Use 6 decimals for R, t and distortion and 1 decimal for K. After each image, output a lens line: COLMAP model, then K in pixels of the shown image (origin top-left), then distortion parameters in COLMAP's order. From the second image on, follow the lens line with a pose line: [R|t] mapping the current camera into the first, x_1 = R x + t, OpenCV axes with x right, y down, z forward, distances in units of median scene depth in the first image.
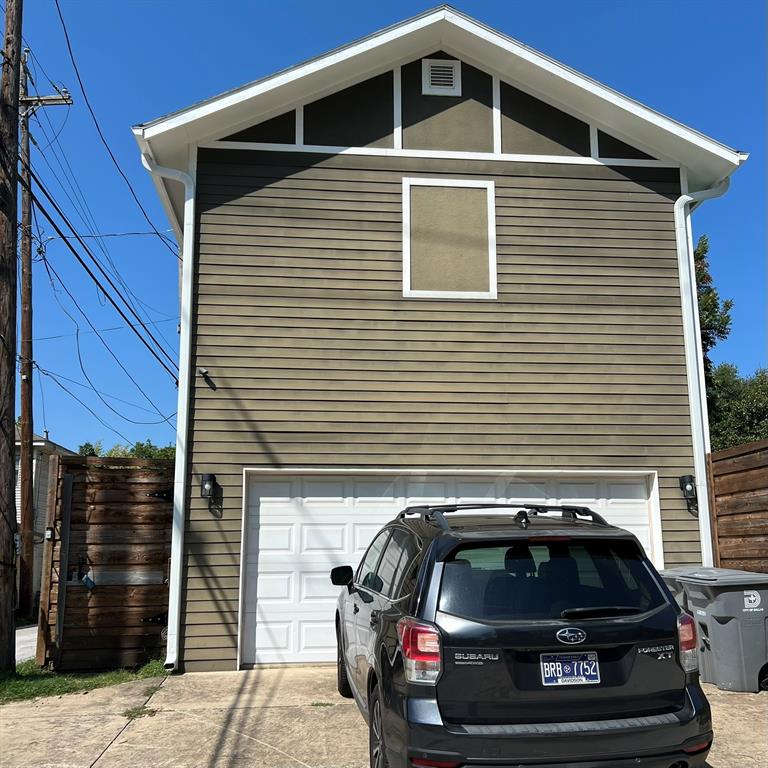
lens RADIAL K [[868.0, 0, 387.3], [0, 868.0, 385.3], [0, 0, 1]] dist [0.020423, 0.000000]
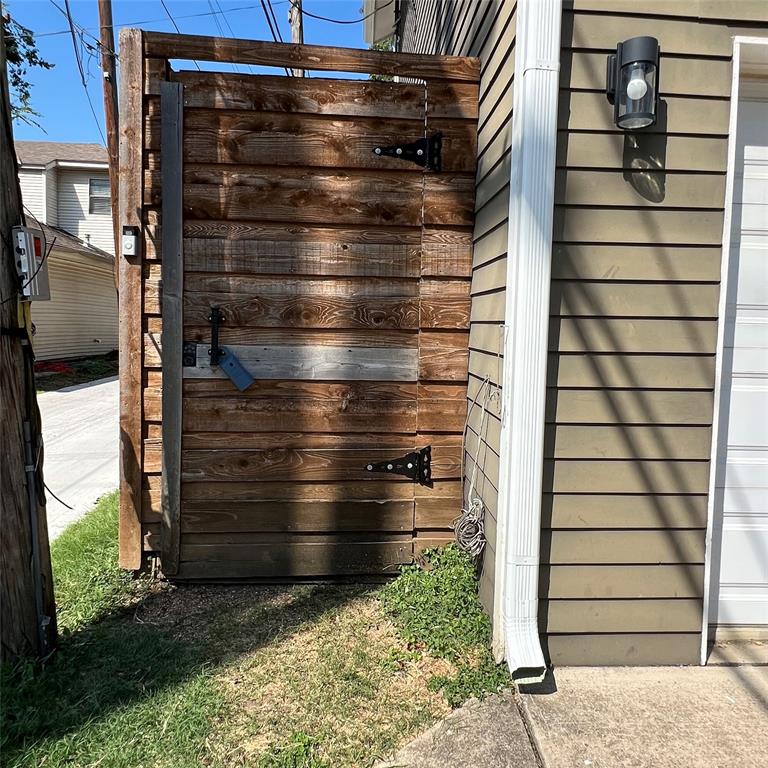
lens RADIAL K [[864.6, 0, 382.6], [0, 864.6, 385.6], [0, 0, 1]] dist [0.015442, 0.000000]
pose [[0.993793, 0.044936, -0.101764, -0.242227], [-0.014098, 0.958284, 0.285470, 0.122767], [0.110347, -0.282263, 0.952970, 0.647252]]
